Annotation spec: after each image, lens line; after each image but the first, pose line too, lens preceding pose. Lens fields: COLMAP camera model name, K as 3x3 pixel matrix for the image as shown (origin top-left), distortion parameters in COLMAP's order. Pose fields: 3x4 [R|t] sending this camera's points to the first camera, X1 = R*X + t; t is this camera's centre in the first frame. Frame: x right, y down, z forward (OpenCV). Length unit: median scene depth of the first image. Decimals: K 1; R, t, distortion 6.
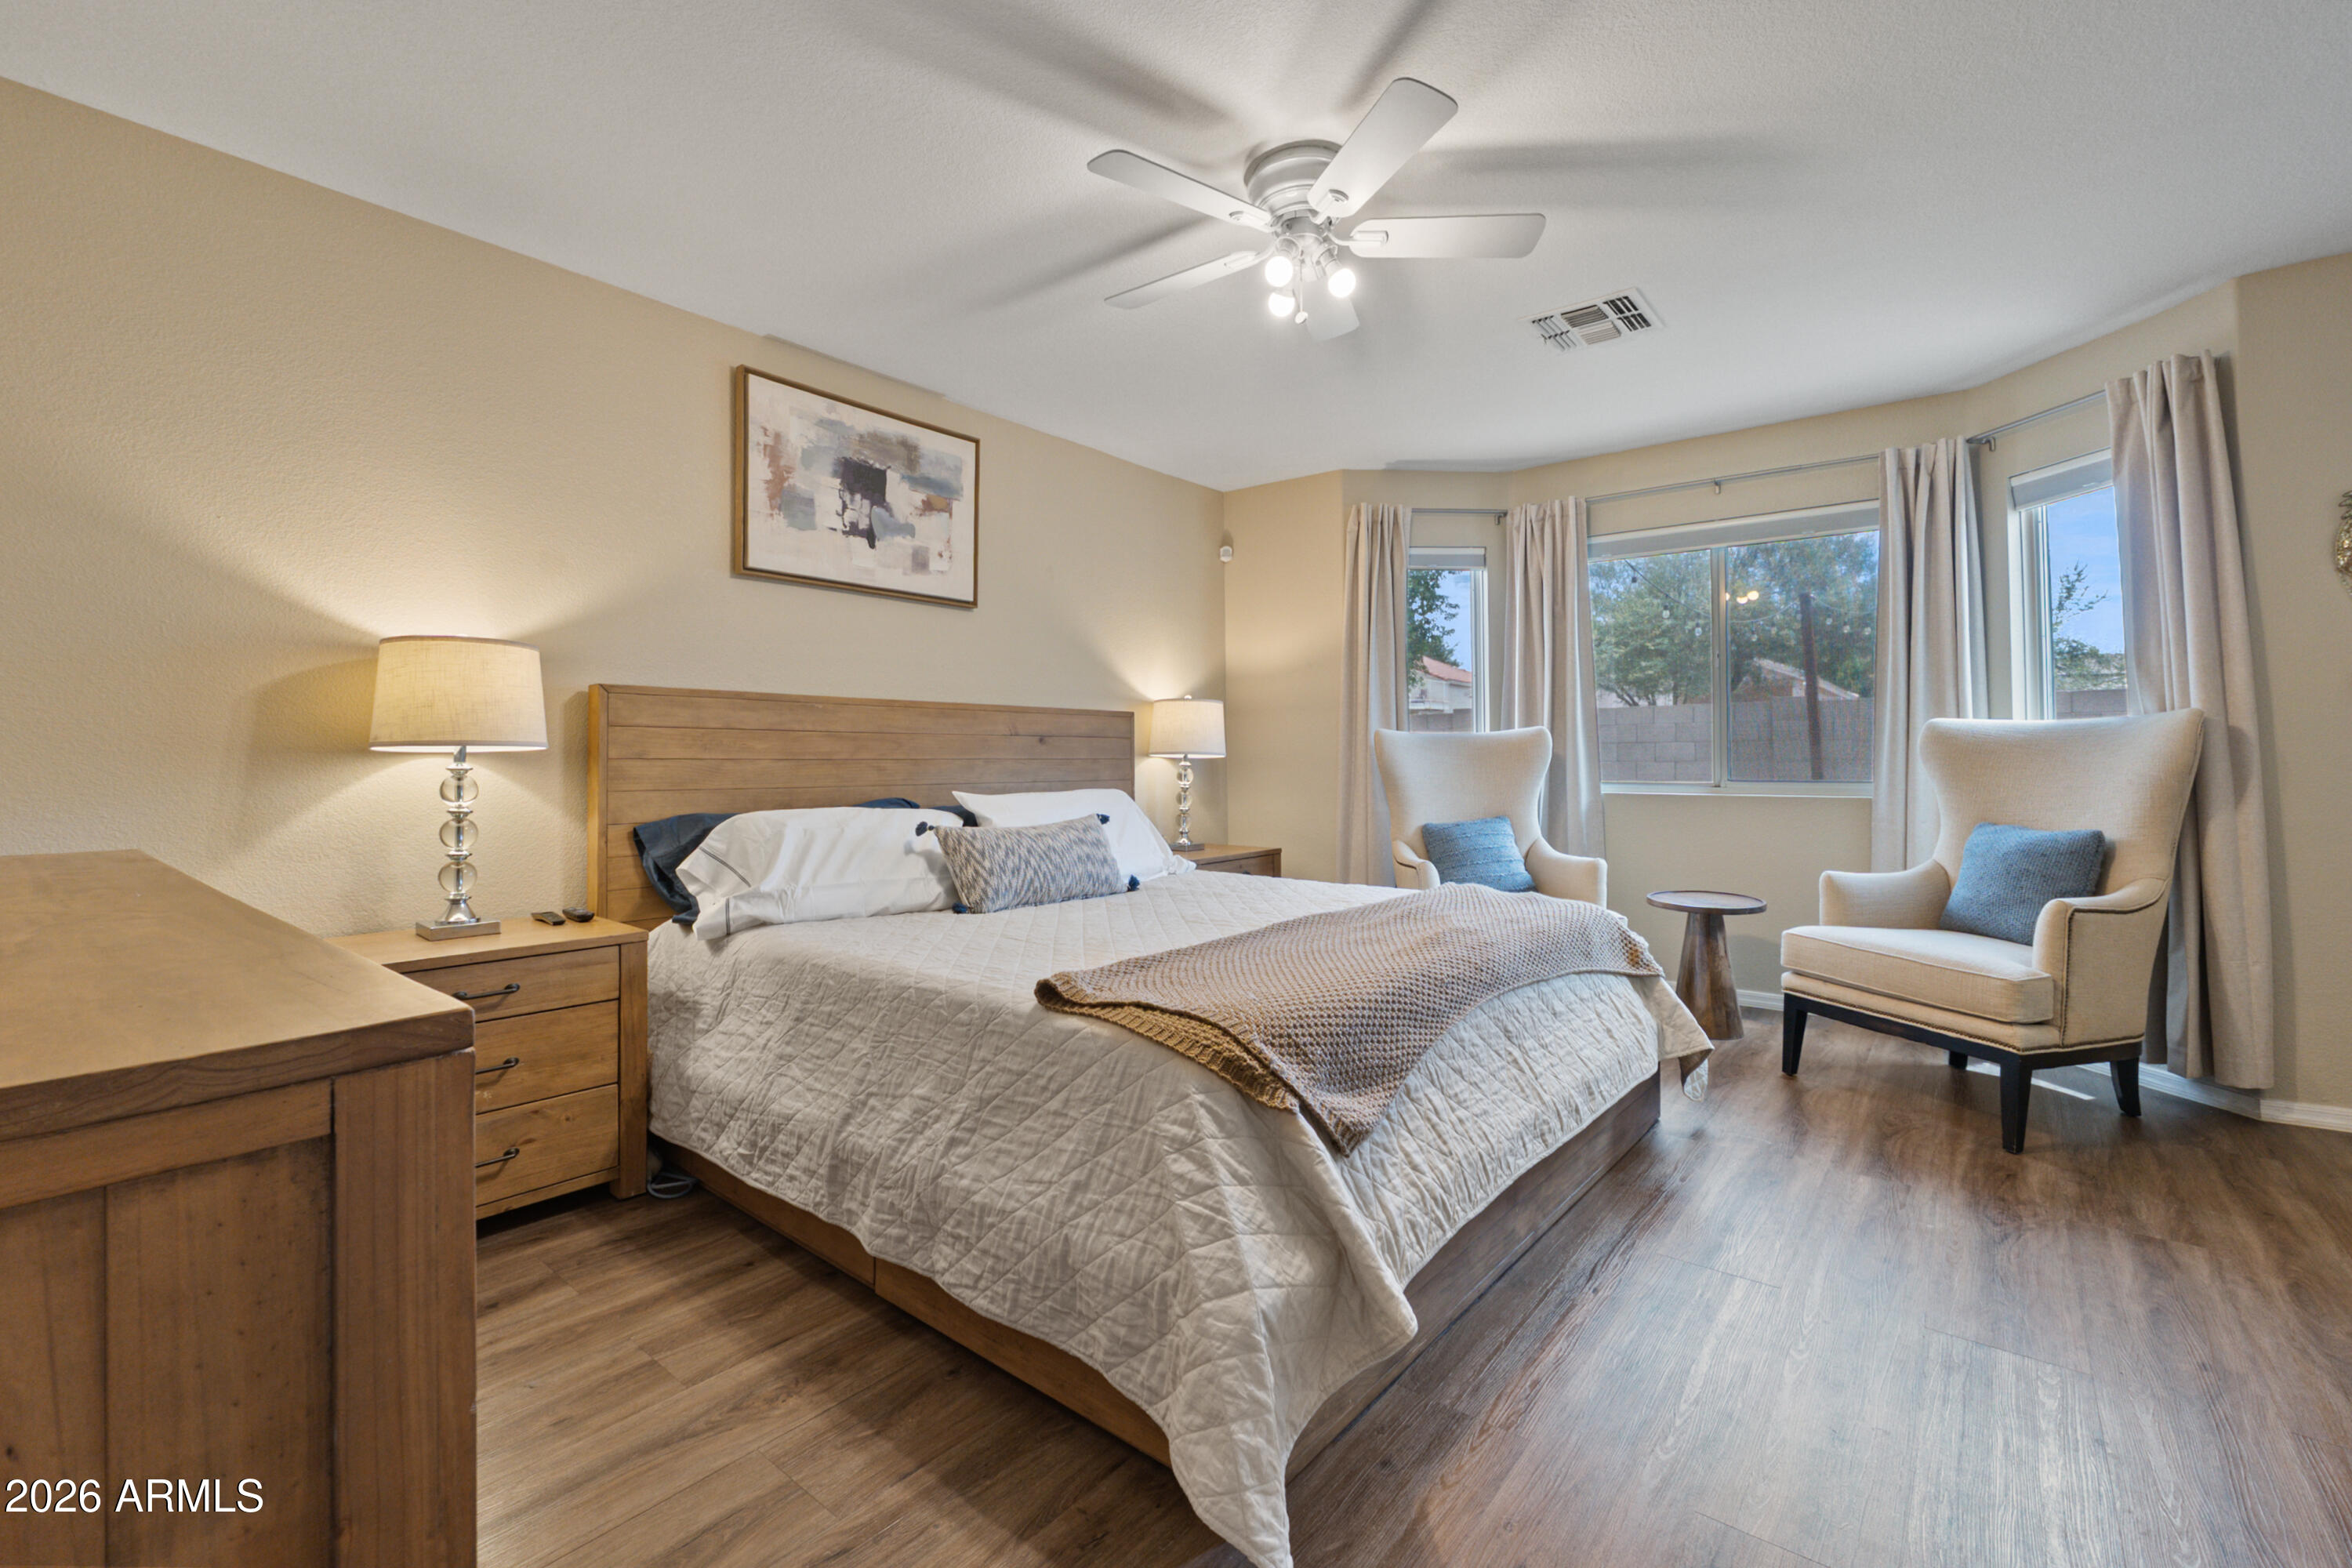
lens RADIAL K [[1003.4, 0, 1181.9], [0, 1003.4, 763.8], [0, 0, 1]] dist [-0.007229, -0.000416]
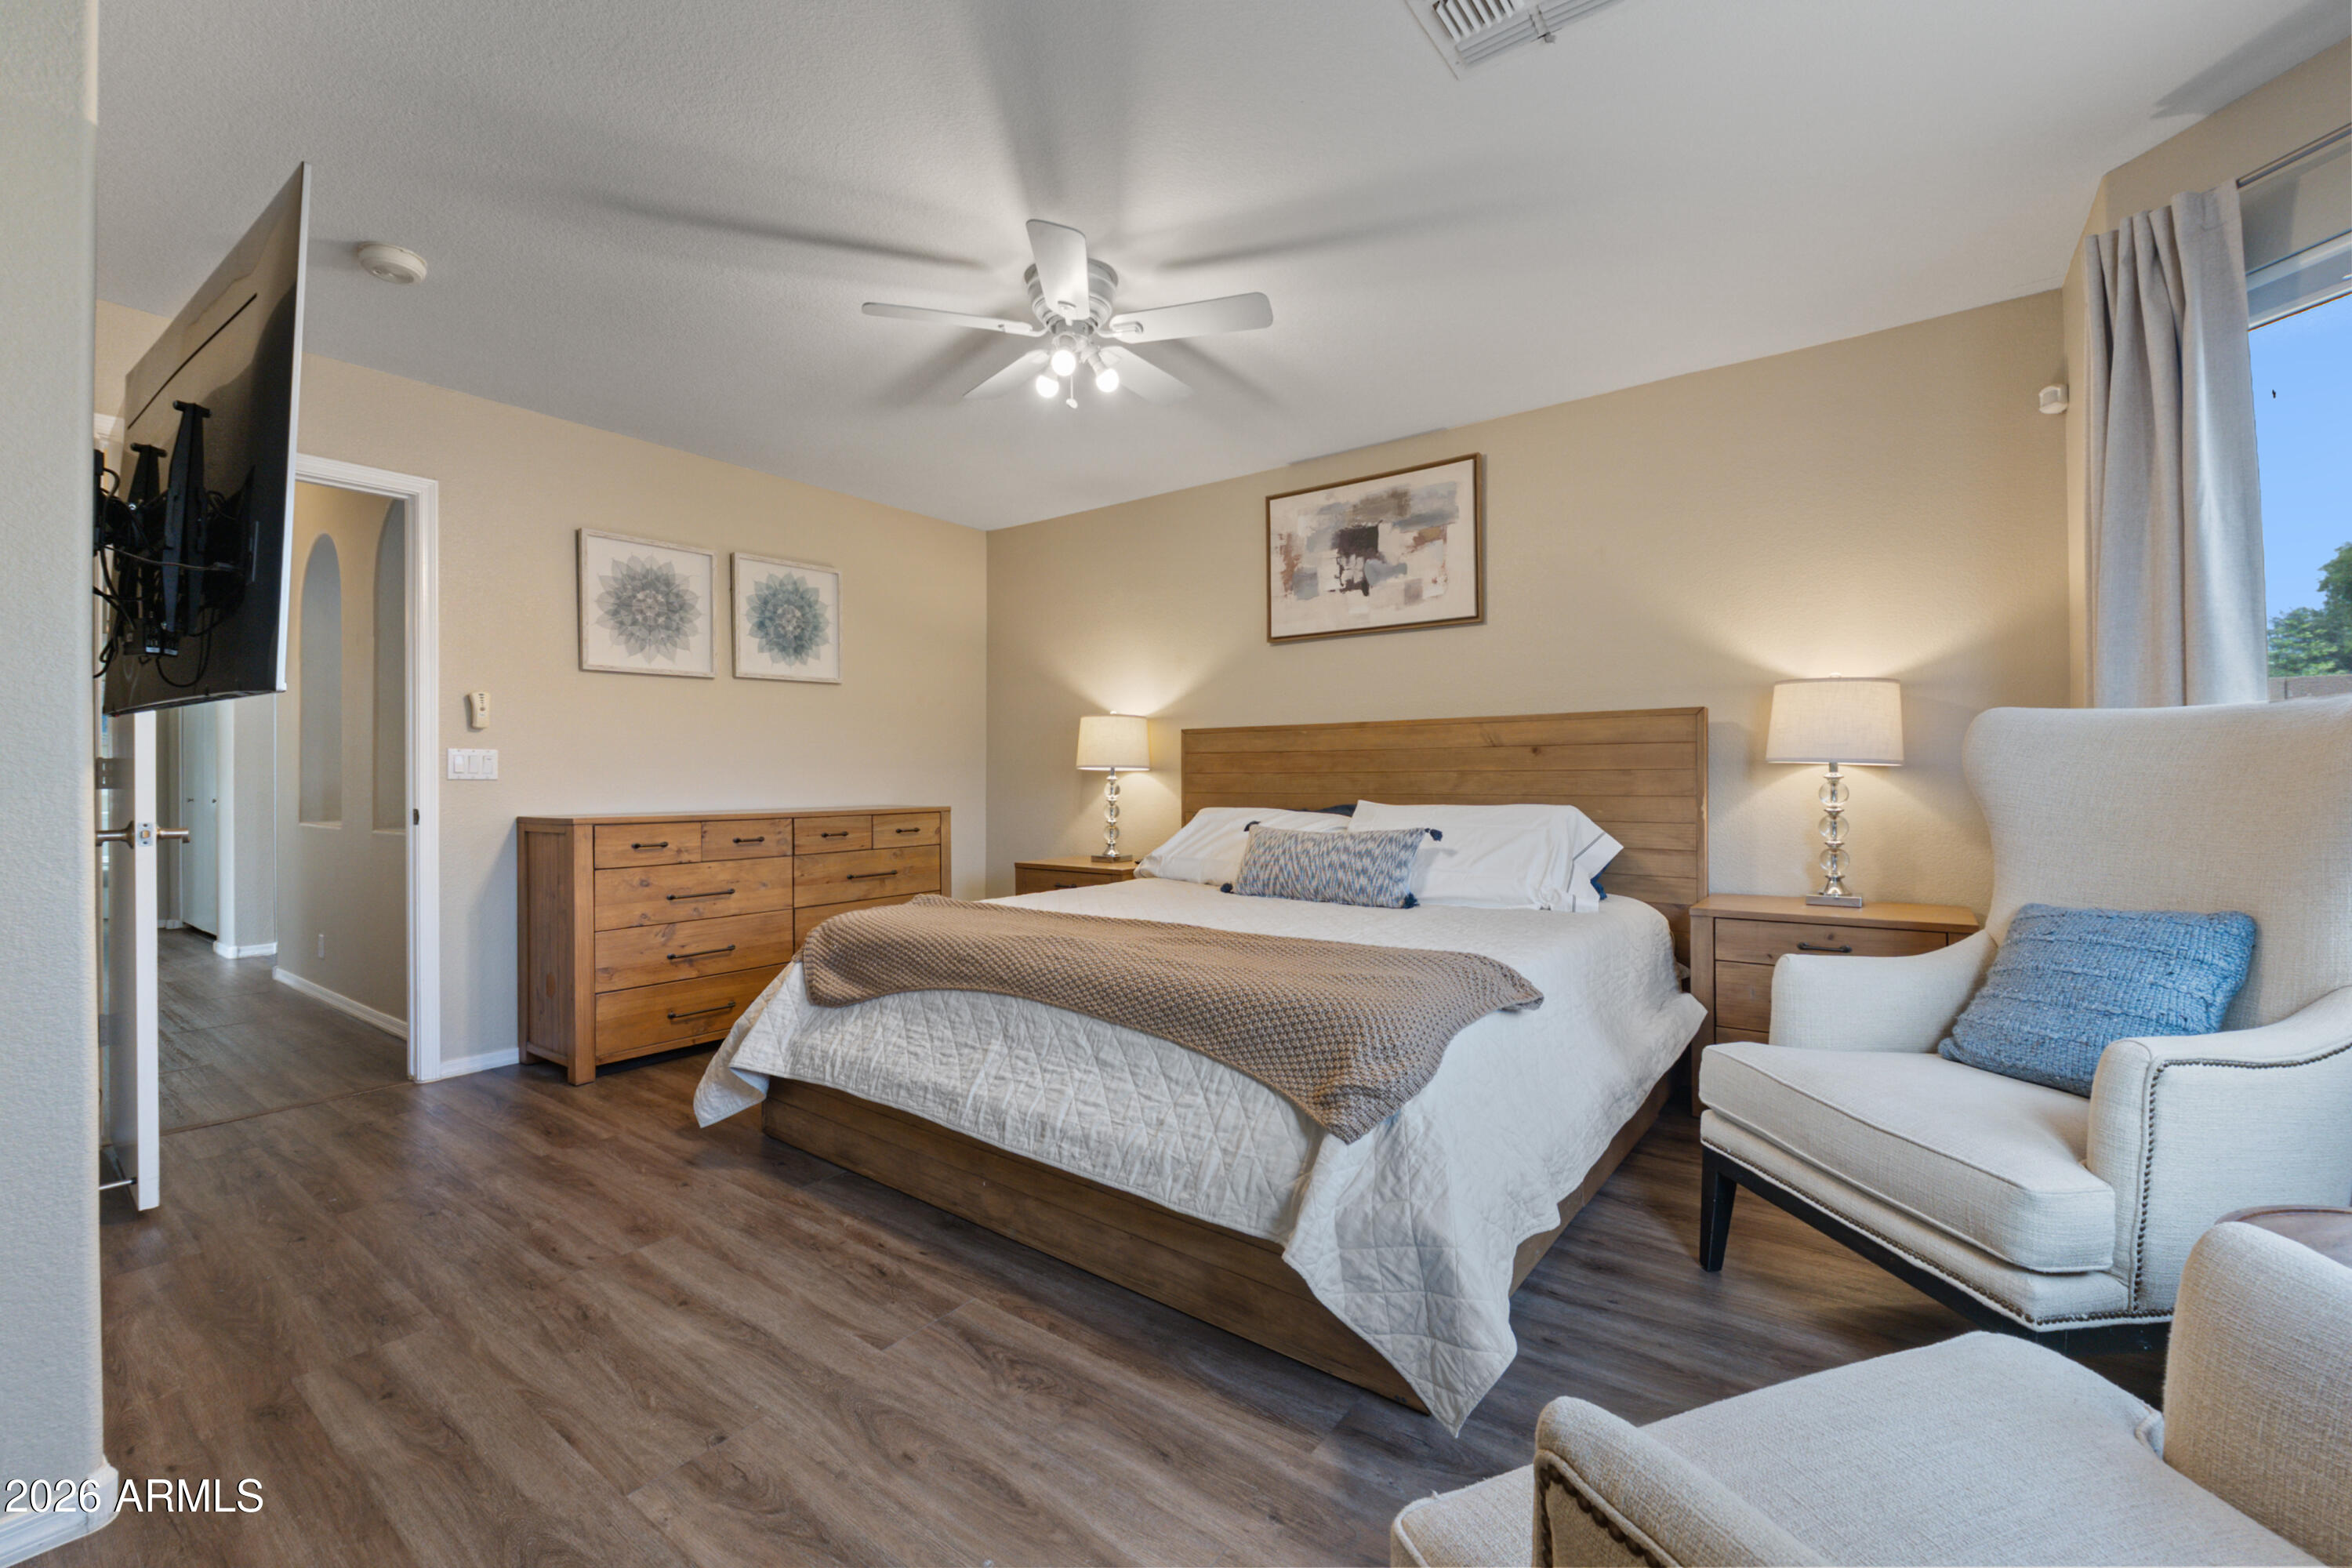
lens RADIAL K [[1003.4, 0, 1173.7], [0, 1003.4, 782.3], [0, 0, 1]] dist [-0.007229, -0.000416]
pose [[0.028021, 0.009560, -0.999562, 0.869871], [0.006449, 0.999932, 0.009744, -0.005349], [0.999587, -0.006719, 0.027958, 0.724534]]
